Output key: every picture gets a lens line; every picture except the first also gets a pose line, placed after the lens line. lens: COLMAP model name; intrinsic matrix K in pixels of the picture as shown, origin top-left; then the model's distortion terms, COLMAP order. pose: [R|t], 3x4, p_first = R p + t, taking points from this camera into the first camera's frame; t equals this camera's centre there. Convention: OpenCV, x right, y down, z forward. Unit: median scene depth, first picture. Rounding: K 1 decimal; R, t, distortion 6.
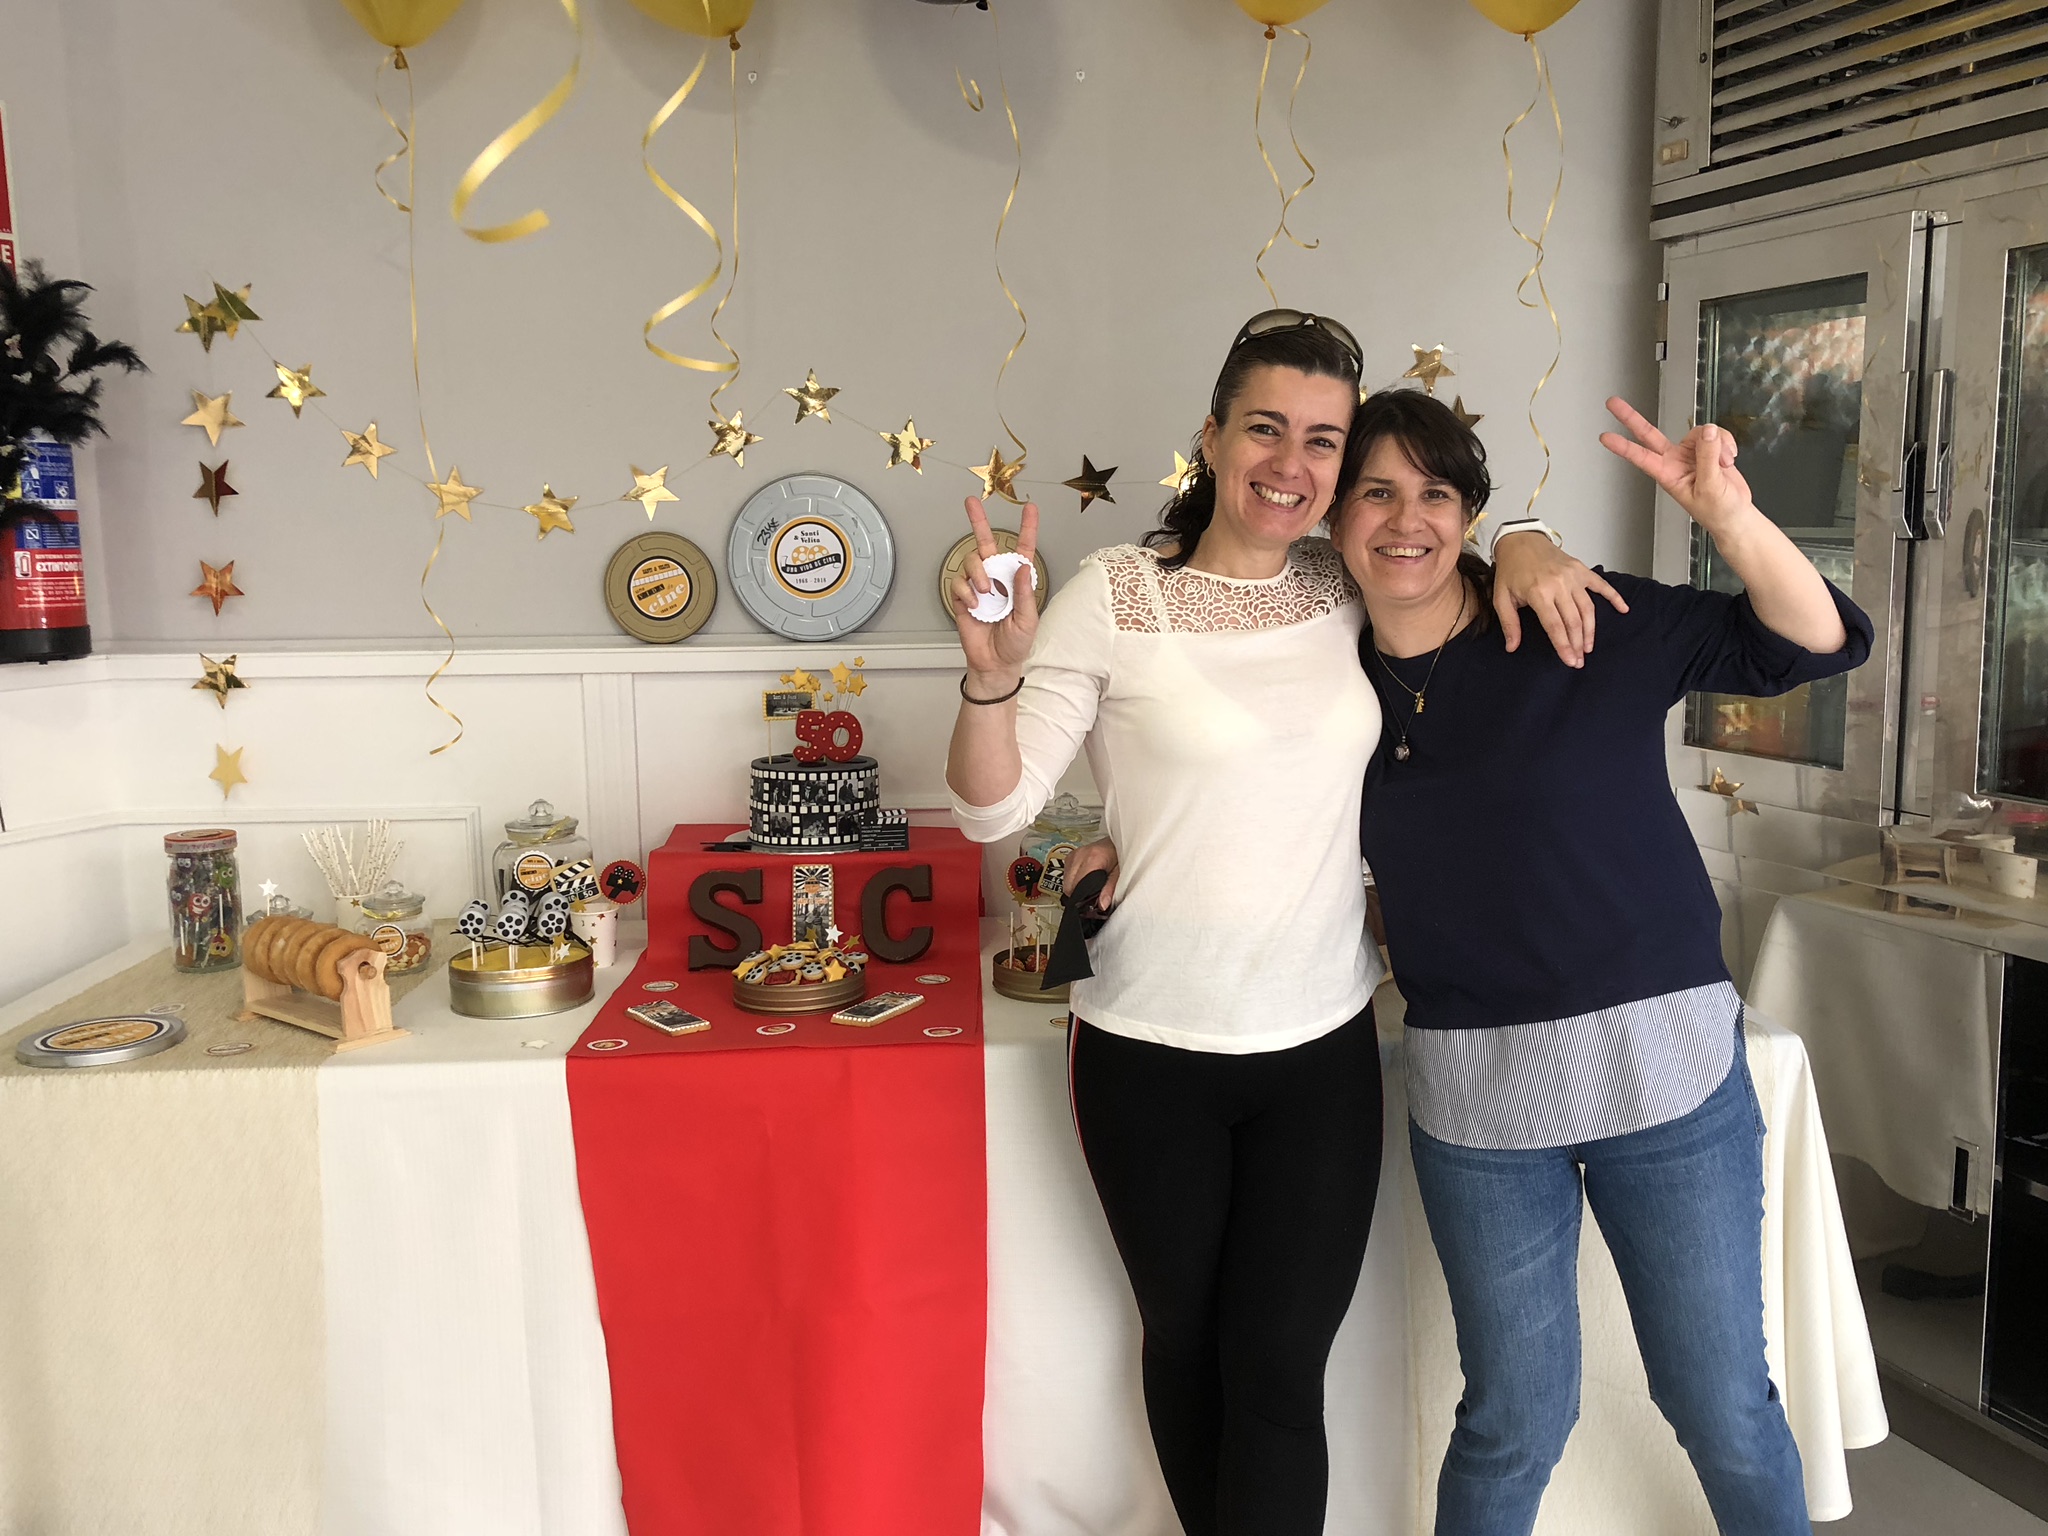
lens RADIAL K [[1785.5, 0, 1025.7], [0, 1785.5, 747.1], [0, 0, 1]] dist [0.145133, -0.000027]
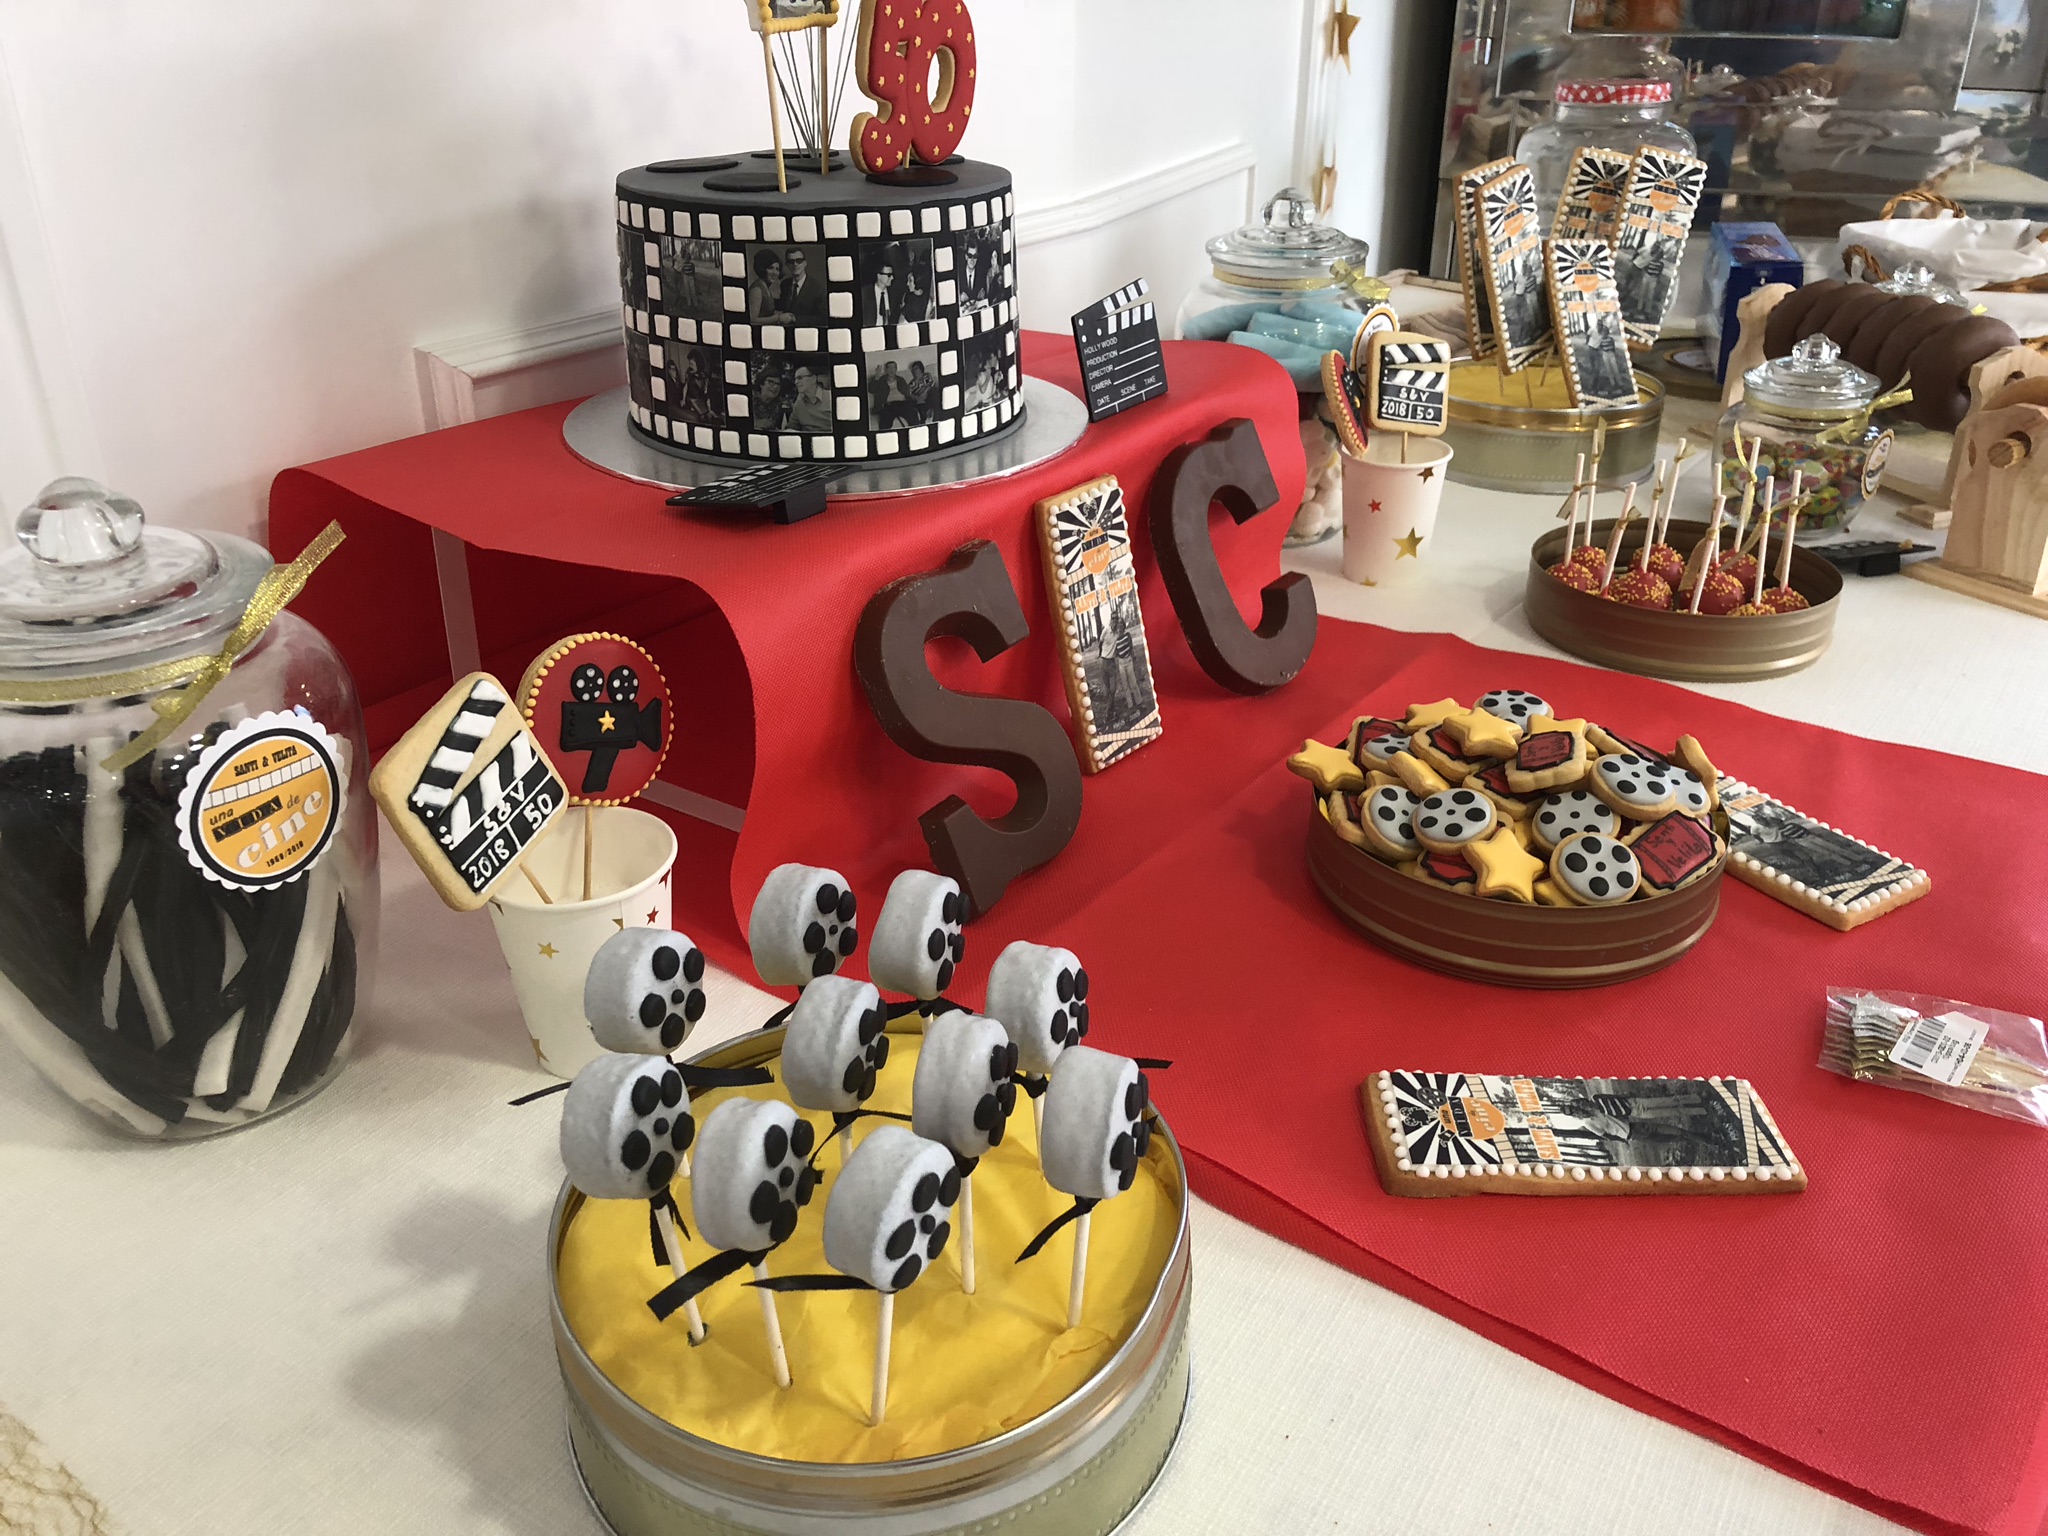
lens RADIAL K [[1659.7, 0, 1026.3], [0, 1659.7, 812.8], [0, 0, 1]] dist [-0.000229, -0.012630]
pose [[0.618673, -0.366543, 0.694903, -0.353380], [0.087842, 0.911223, 0.402439, -0.003951], [-0.780723, -0.187936, 0.595947, 0.797648]]
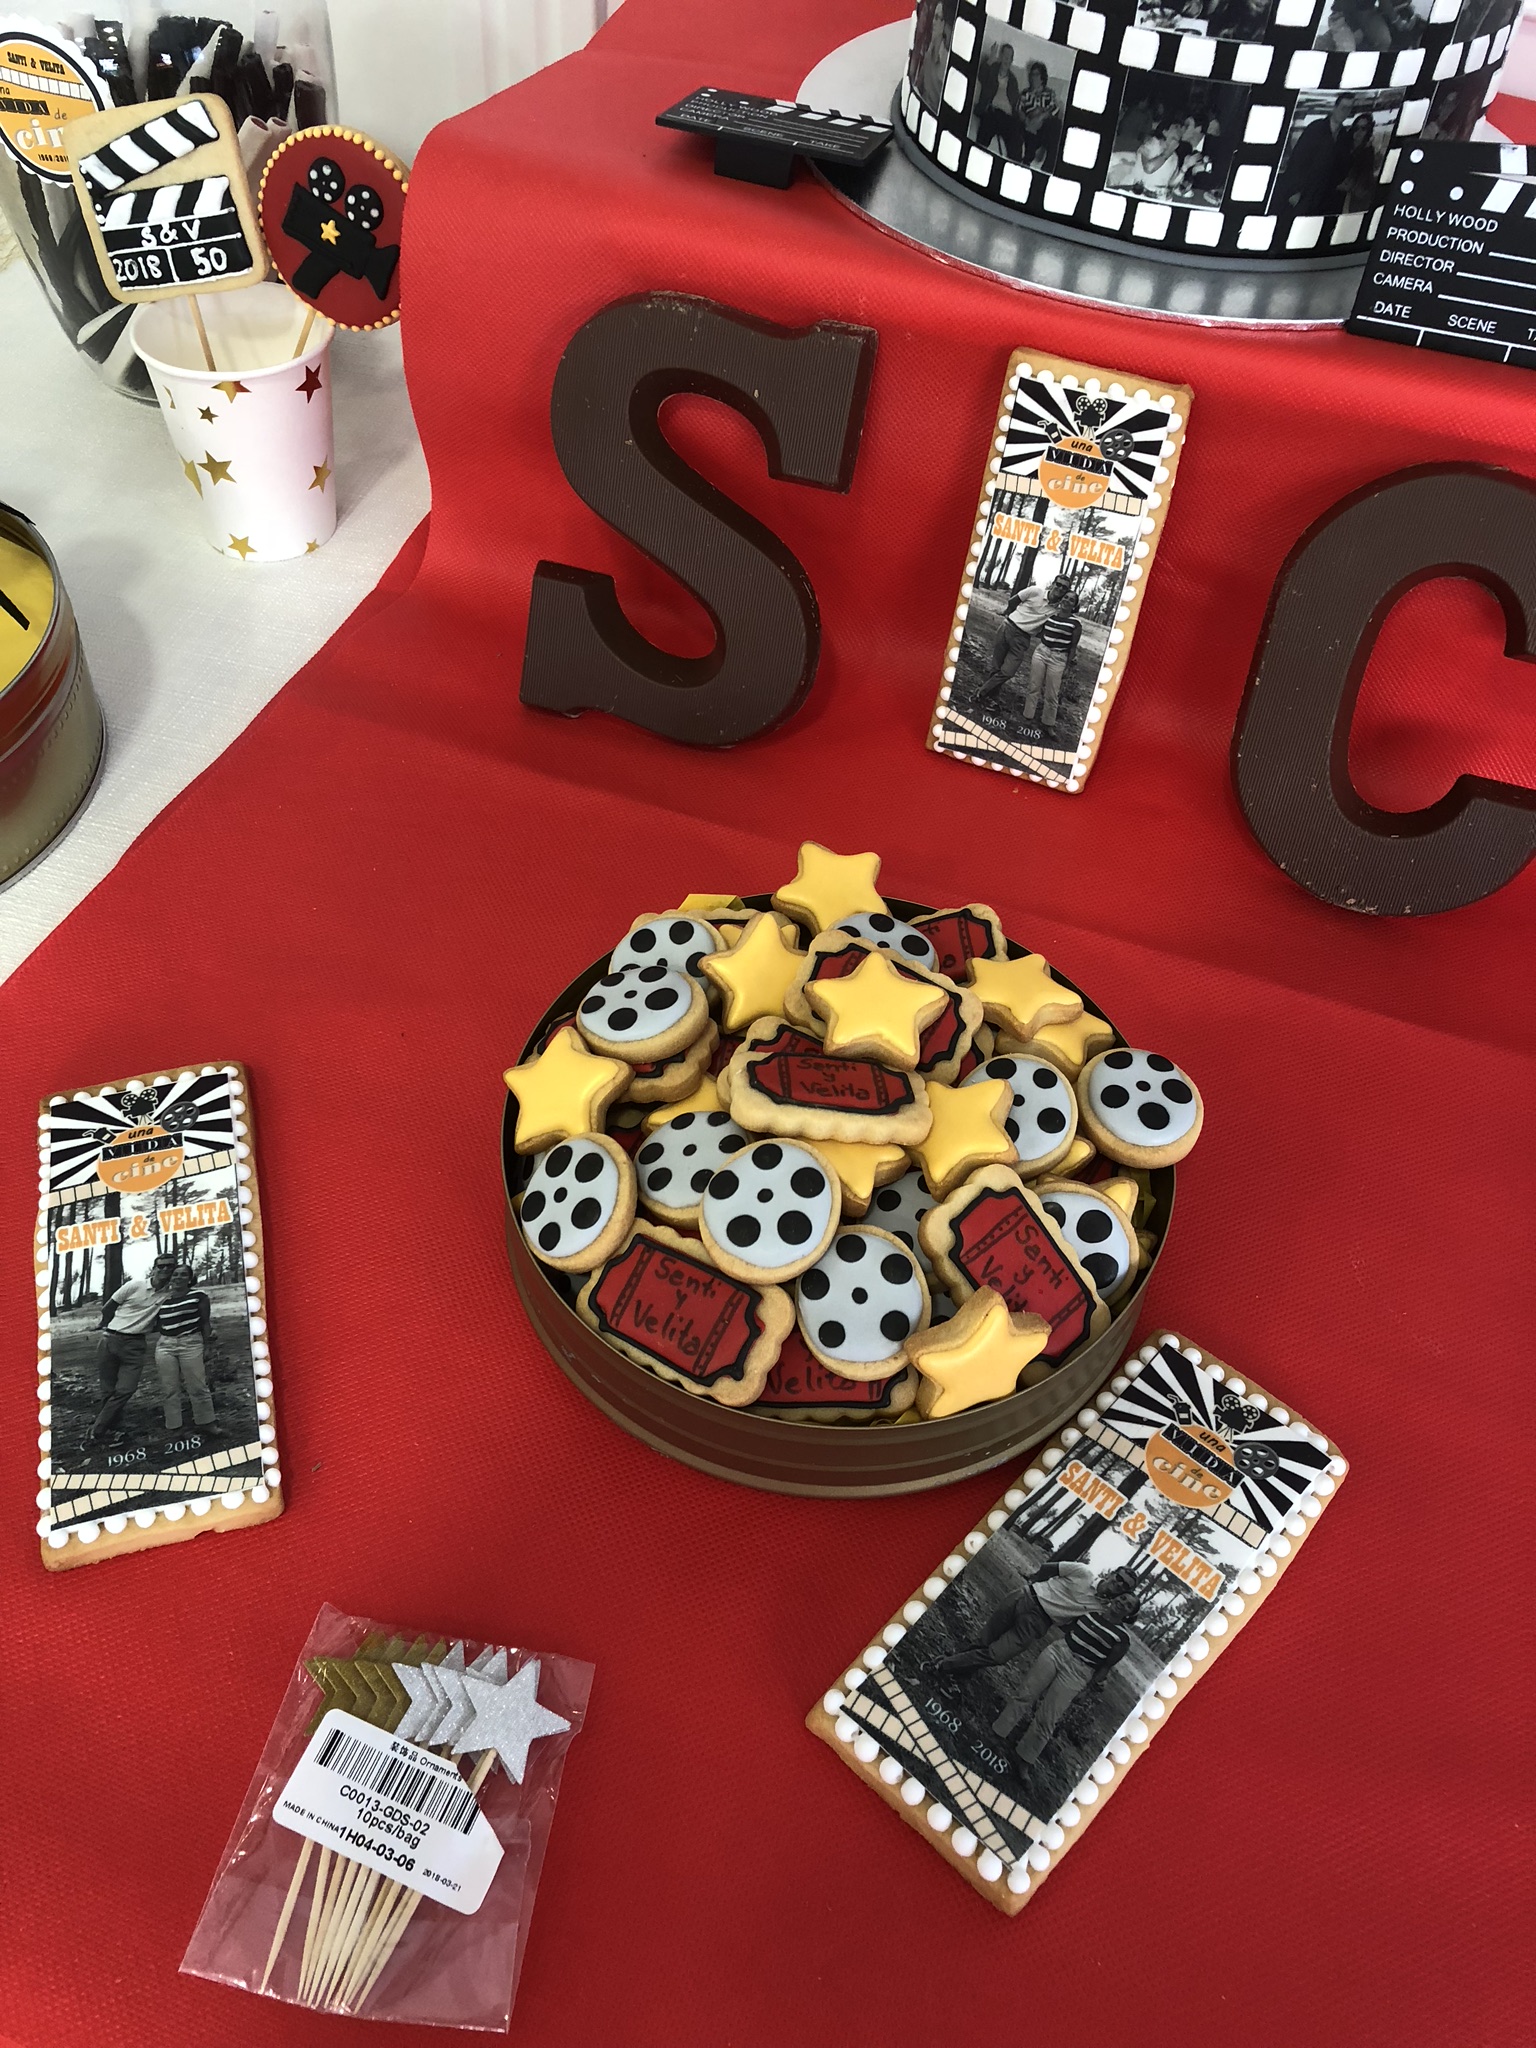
lens RADIAL K [[1698.4, 0, 759.9], [0, 1698.4, 1011.4], [0, 0, 1]] dist [-0.007158, 0.009152]
pose [[0.927694, 0.319523, -0.193106, -0.092069], [-0.116983, 0.739966, 0.662394, -0.005896], [0.354541, -0.591909, 0.723840, 0.781577]]
